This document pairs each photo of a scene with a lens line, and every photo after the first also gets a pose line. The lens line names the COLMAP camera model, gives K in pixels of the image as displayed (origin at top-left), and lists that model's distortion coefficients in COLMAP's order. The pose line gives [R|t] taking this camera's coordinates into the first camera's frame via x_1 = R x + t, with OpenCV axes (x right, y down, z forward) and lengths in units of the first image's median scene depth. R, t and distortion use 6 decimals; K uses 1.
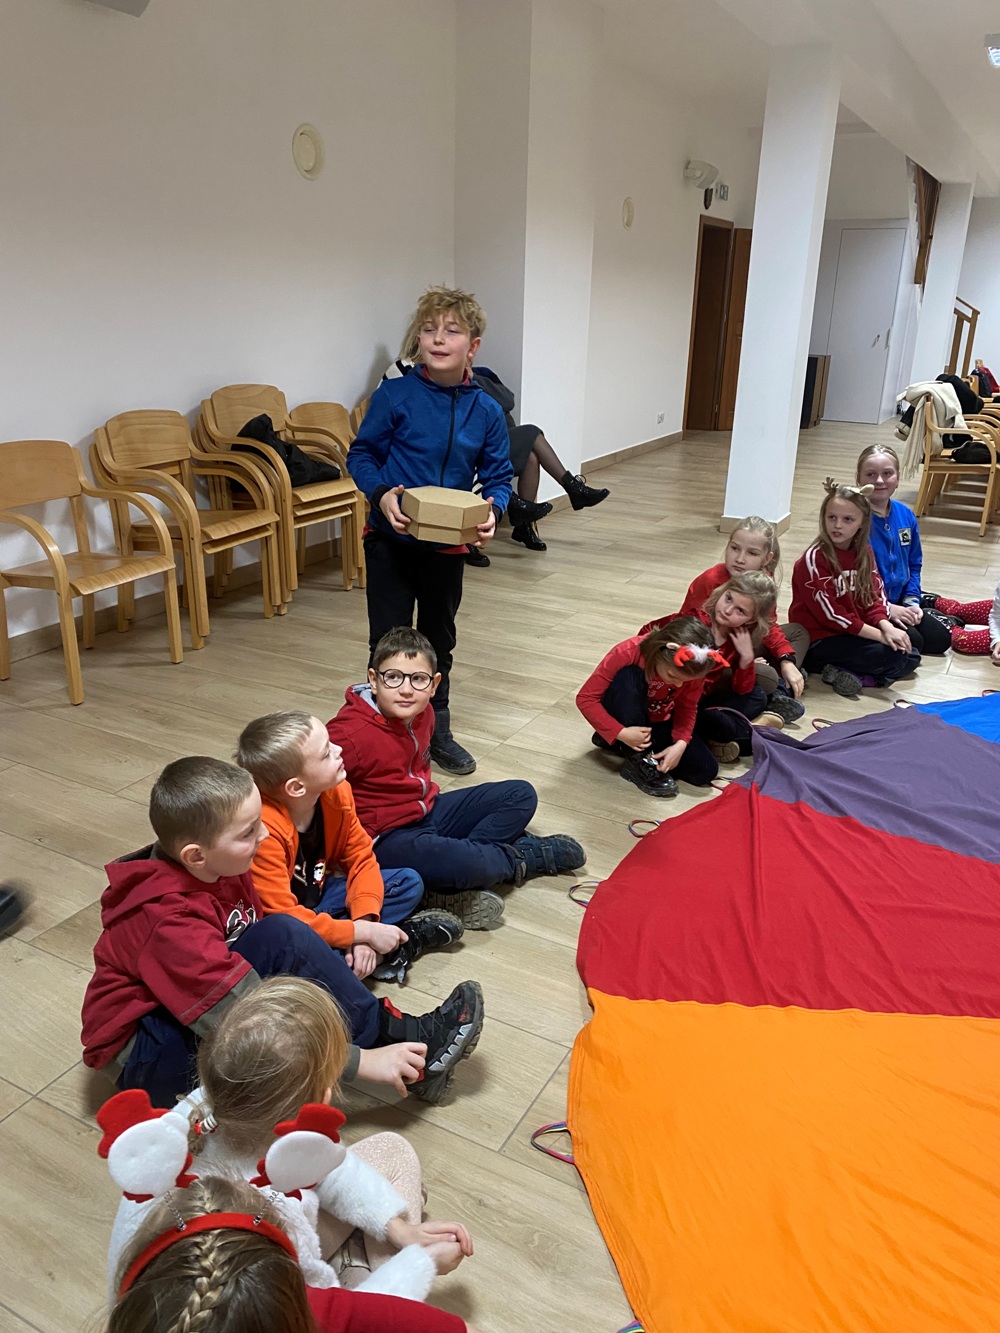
lens RADIAL K [[1031.6, 0, 500.0], [0, 1031.6, 666.5], [0, 0, 1]] dist [-0.000186, 0.010530]
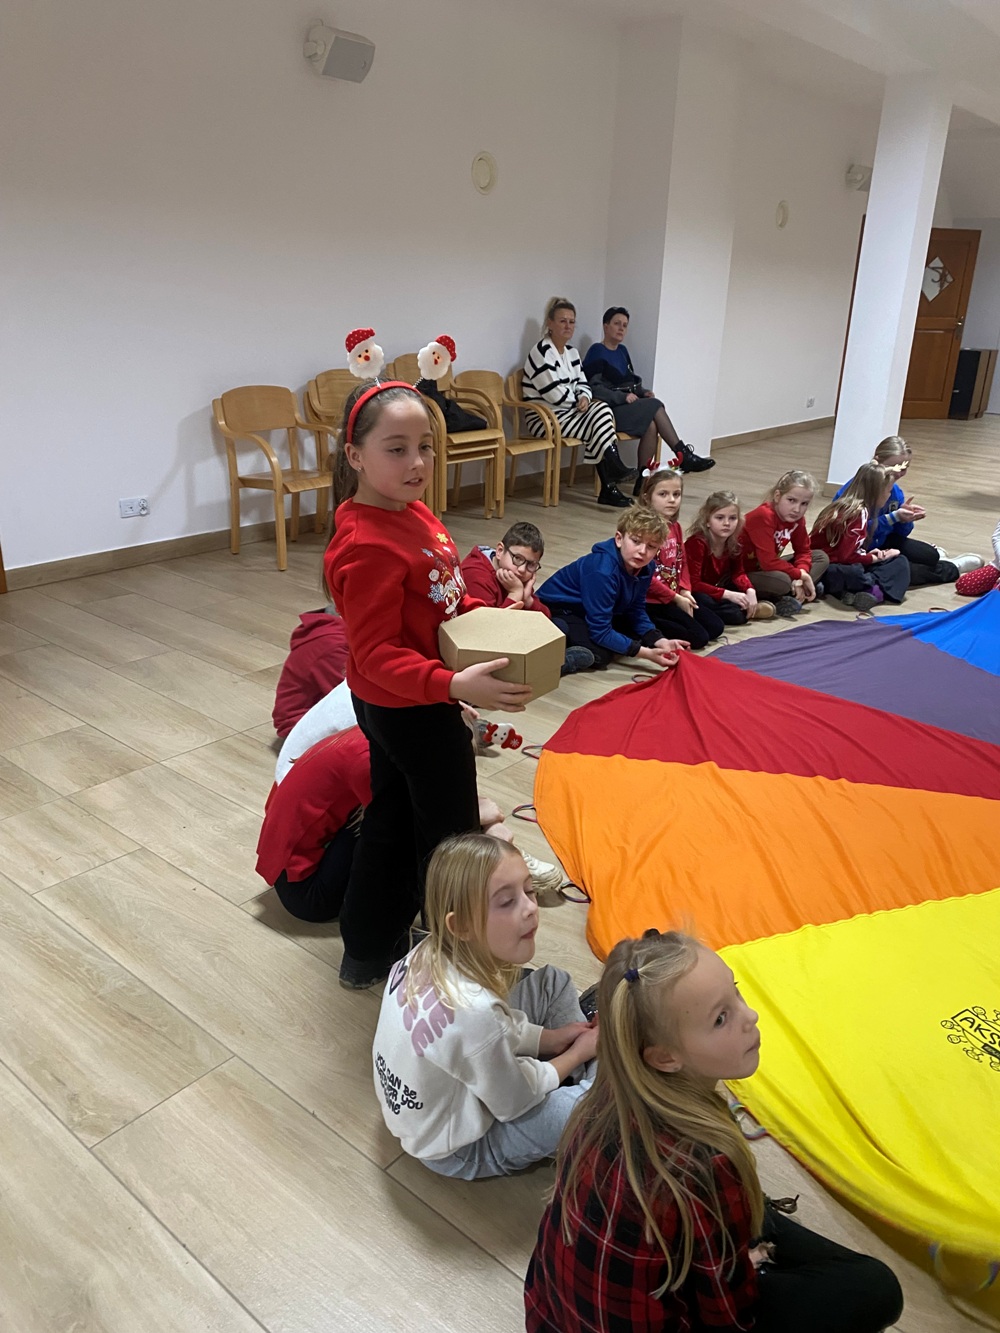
lens RADIAL K [[1021.2, 0, 500.0], [0, 1021.2, 666.5], [0, 0, 1]] dist [0.006615, -0.001171]
pose [[0.980194, 0.077467, -0.182258, 0.130601], [-0.075764, 0.996993, 0.016295, 0.103302], [0.182973, -0.002164, 0.983116, -0.284411]]
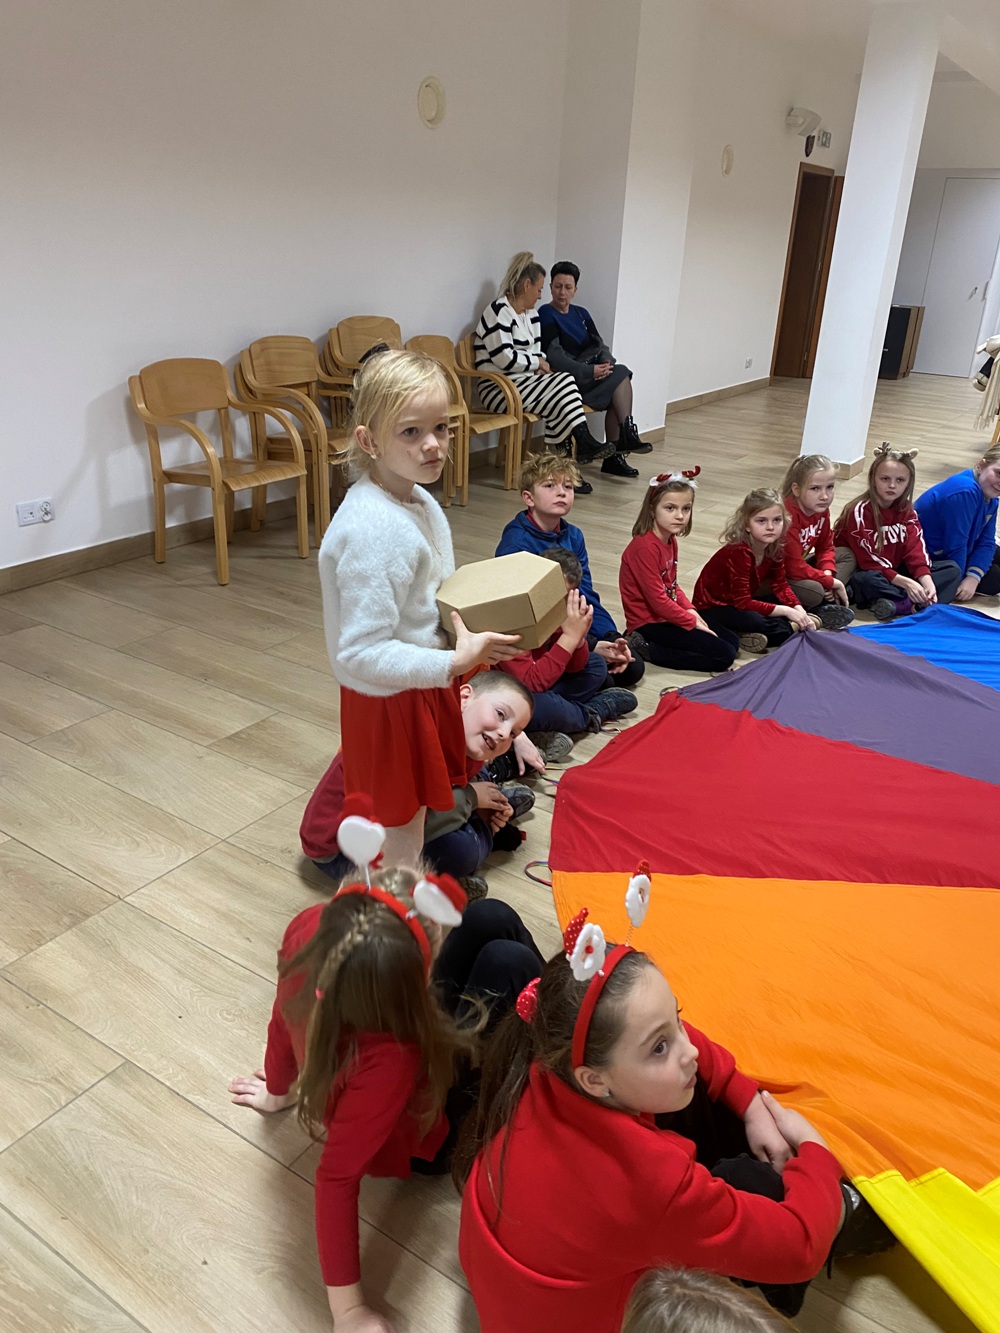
lens RADIAL K [[1031.6, 0, 500.0], [0, 1031.6, 666.5], [0, 0, 1]] dist [-0.000186, 0.010530]
pose [[0.995926, 0.053753, -0.072402, -0.002145], [-0.049996, 0.997357, 0.052729, 0.043532], [0.075045, -0.048894, 0.995981, -0.134281]]
